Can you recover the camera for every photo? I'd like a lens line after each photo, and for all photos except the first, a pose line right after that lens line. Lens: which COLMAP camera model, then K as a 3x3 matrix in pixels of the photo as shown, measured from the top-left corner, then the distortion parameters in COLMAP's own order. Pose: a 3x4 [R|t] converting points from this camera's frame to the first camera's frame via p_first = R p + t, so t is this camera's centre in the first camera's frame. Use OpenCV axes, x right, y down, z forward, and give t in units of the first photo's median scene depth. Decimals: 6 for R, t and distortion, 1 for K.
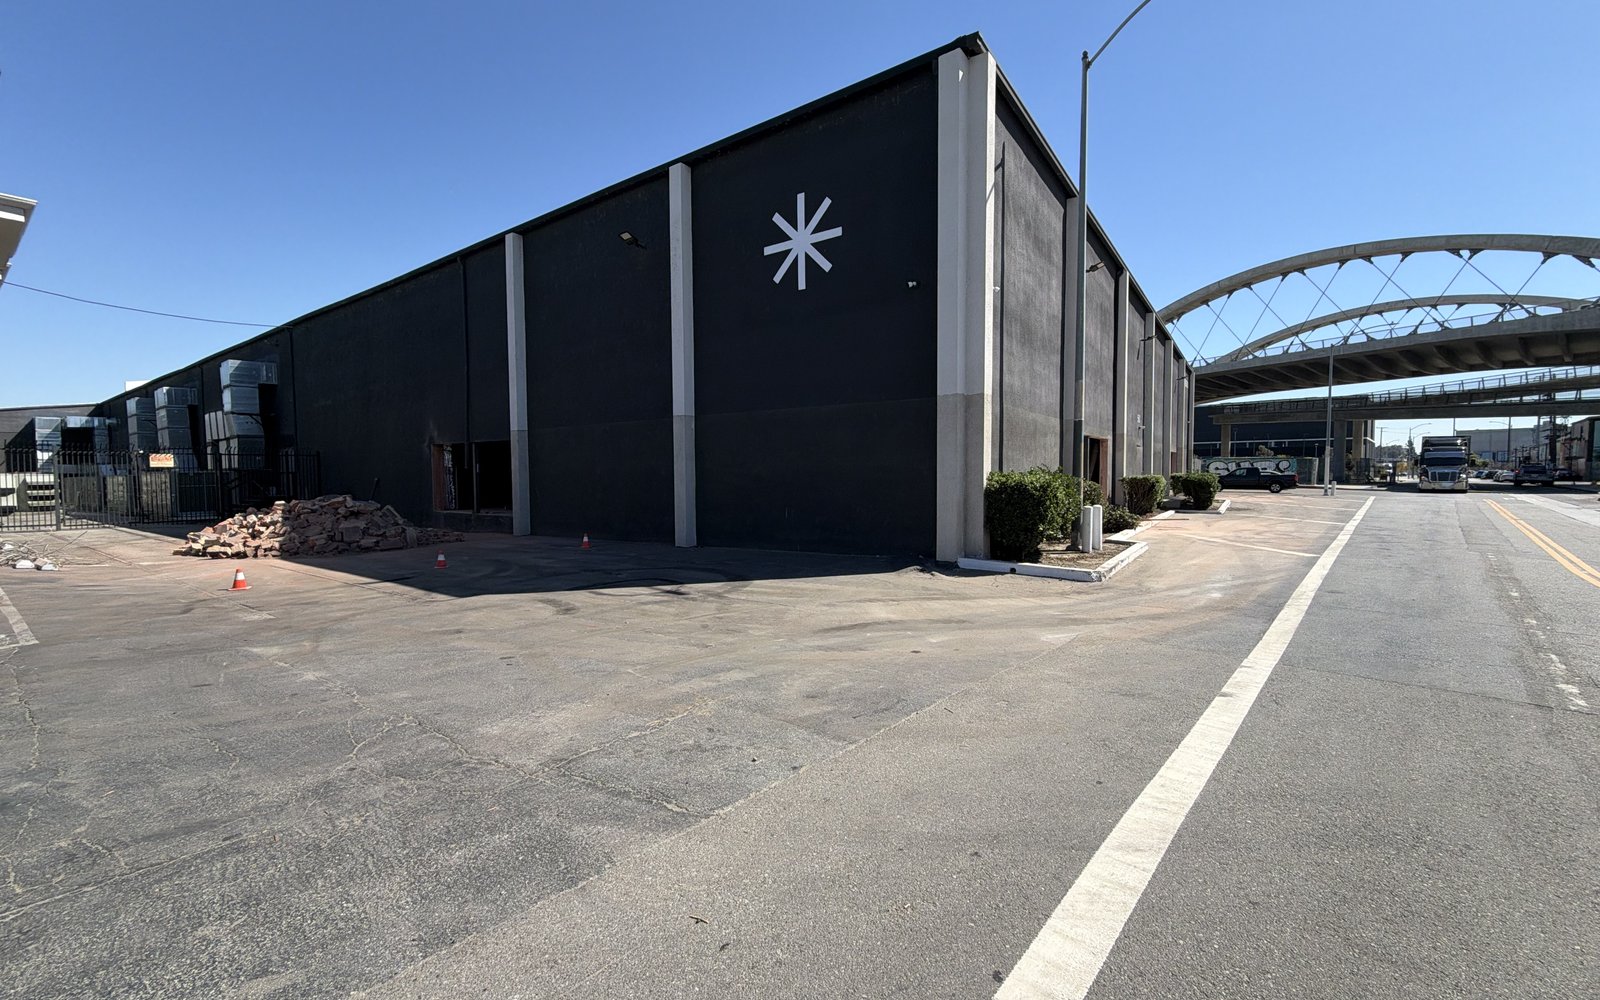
lens RADIAL K [[650.8, 0, 800.0], [0, 650.8, 500.0], [0, 0, 1]] dist [-0.000110, 0.000325]
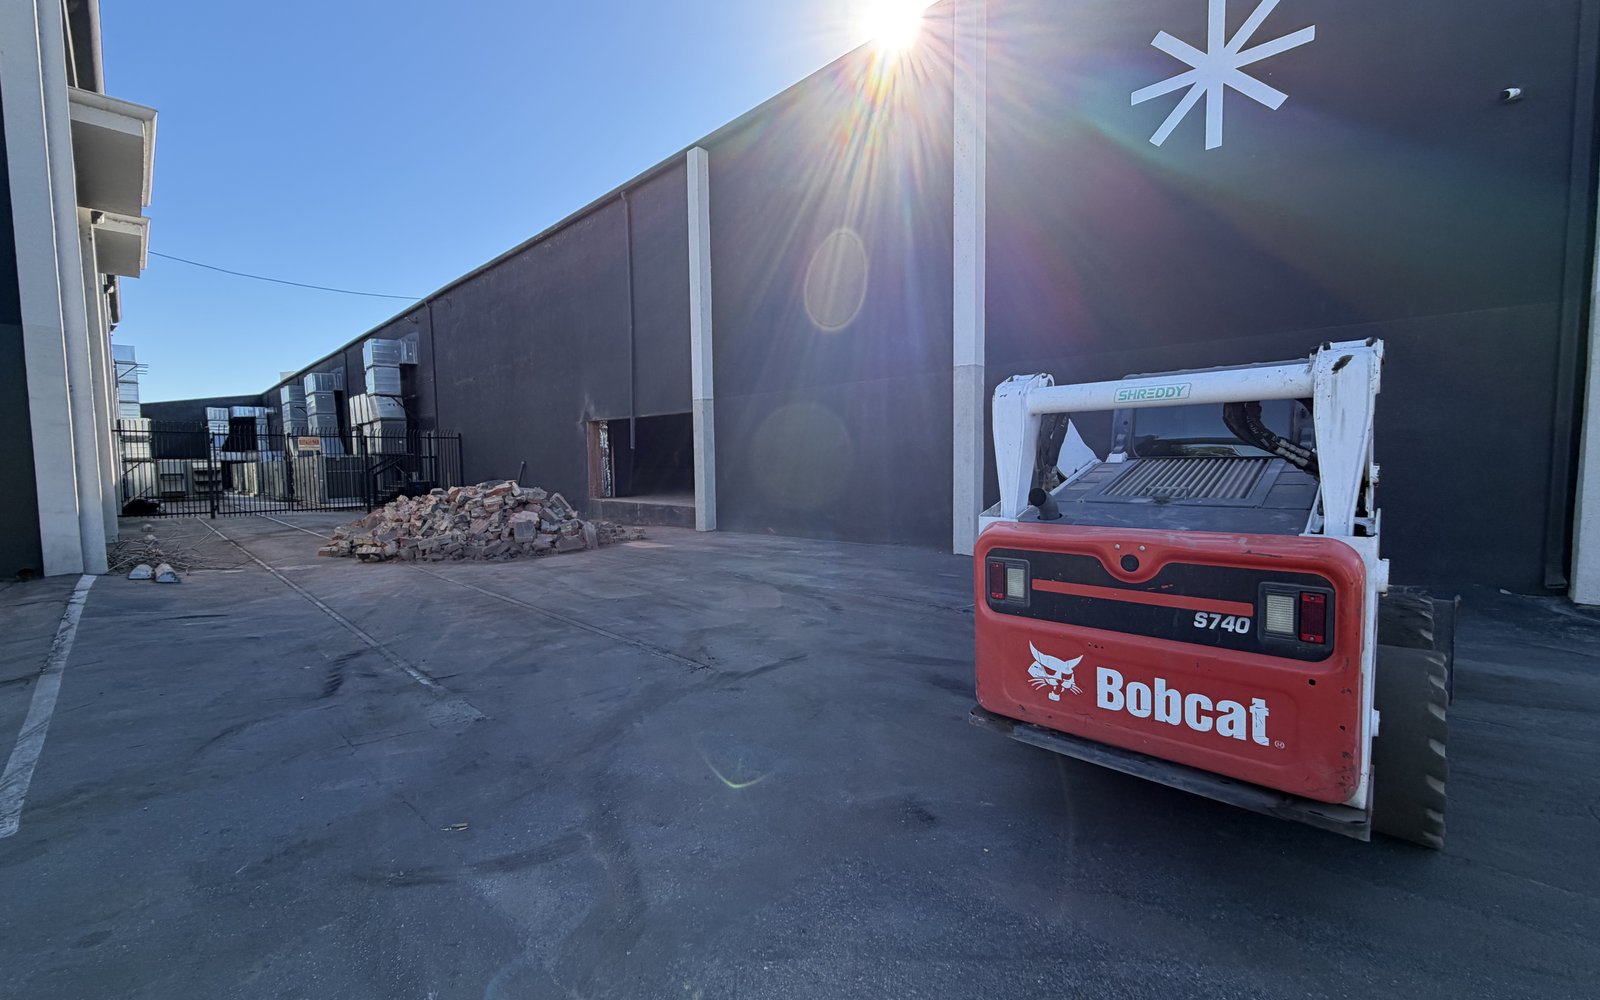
lens RADIAL K [[650.8, 0, 800.0], [0, 650.8, 500.0], [0, 0, 1]] dist [-0.000110, 0.000325]
pose [[0.990793, 0.003238, -0.135346, -0.126934], [-0.000140, 0.999738, 0.022894, -0.001183], [0.135385, -0.022664, 0.990534, 0.136717]]
